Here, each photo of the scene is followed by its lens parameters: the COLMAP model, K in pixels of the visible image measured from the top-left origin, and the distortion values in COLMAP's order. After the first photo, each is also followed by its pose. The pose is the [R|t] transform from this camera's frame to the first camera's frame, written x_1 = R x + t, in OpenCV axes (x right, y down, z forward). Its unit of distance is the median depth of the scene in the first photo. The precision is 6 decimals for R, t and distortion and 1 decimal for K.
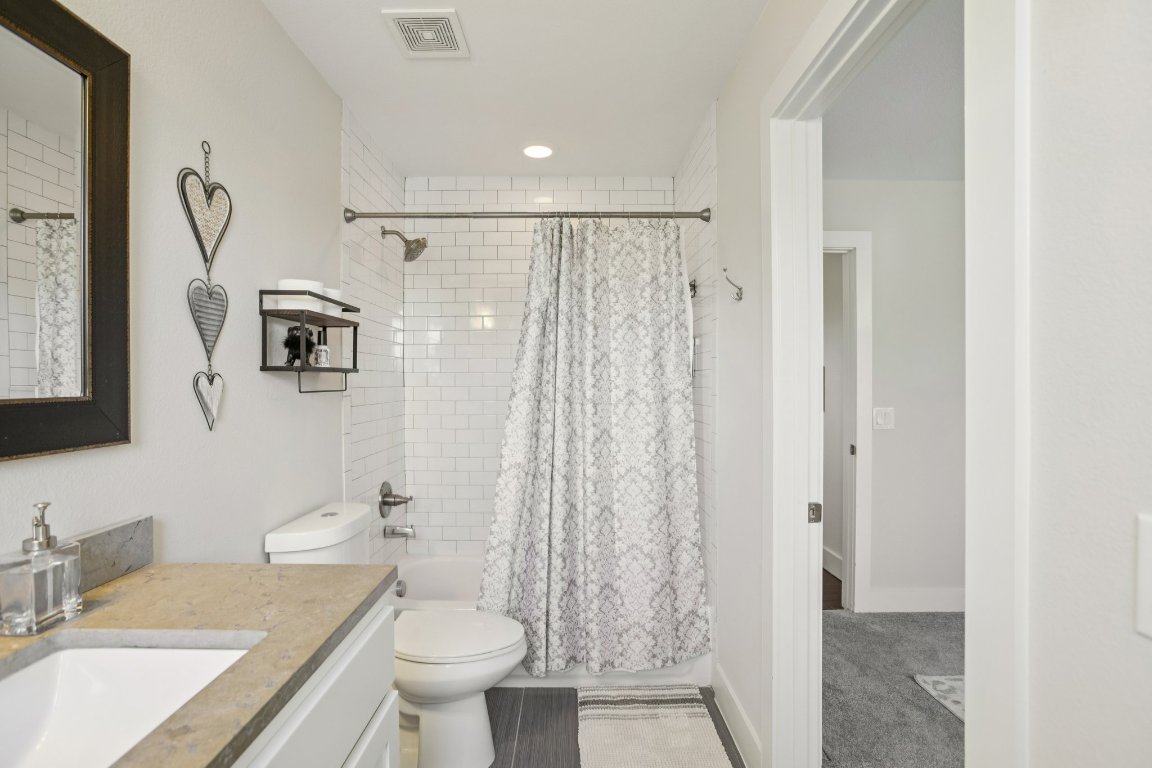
lens RADIAL K [[548.4, 0, 573.3], [0, 548.4, 378.8], [0, 0, 1]] dist [-0.034480, 0.011797]
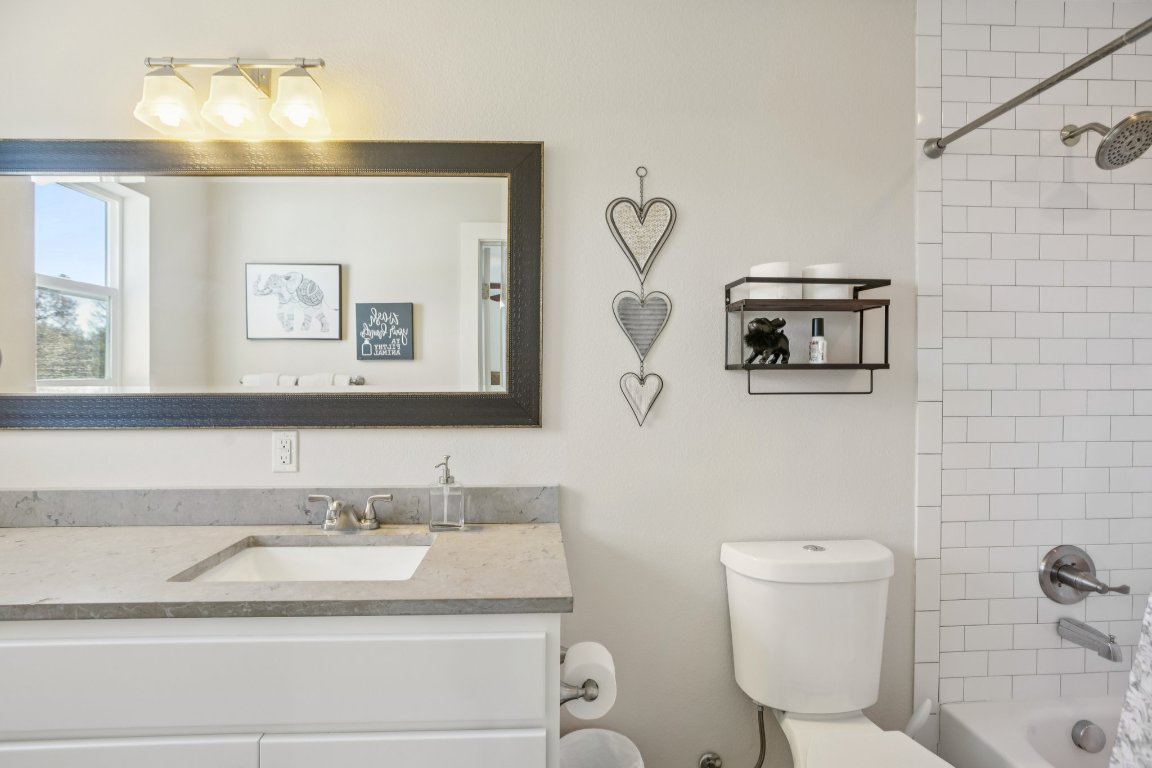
lens RADIAL K [[548.4, 0, 573.3], [0, 548.4, 378.8], [0, 0, 1]] dist [-0.034480, 0.011797]
pose [[0.053288, -0.010168, -0.998527, 0.365517], [0.006903, 0.999928, -0.009814, 0.007874], [0.998555, -0.006370, 0.053354, 0.669378]]
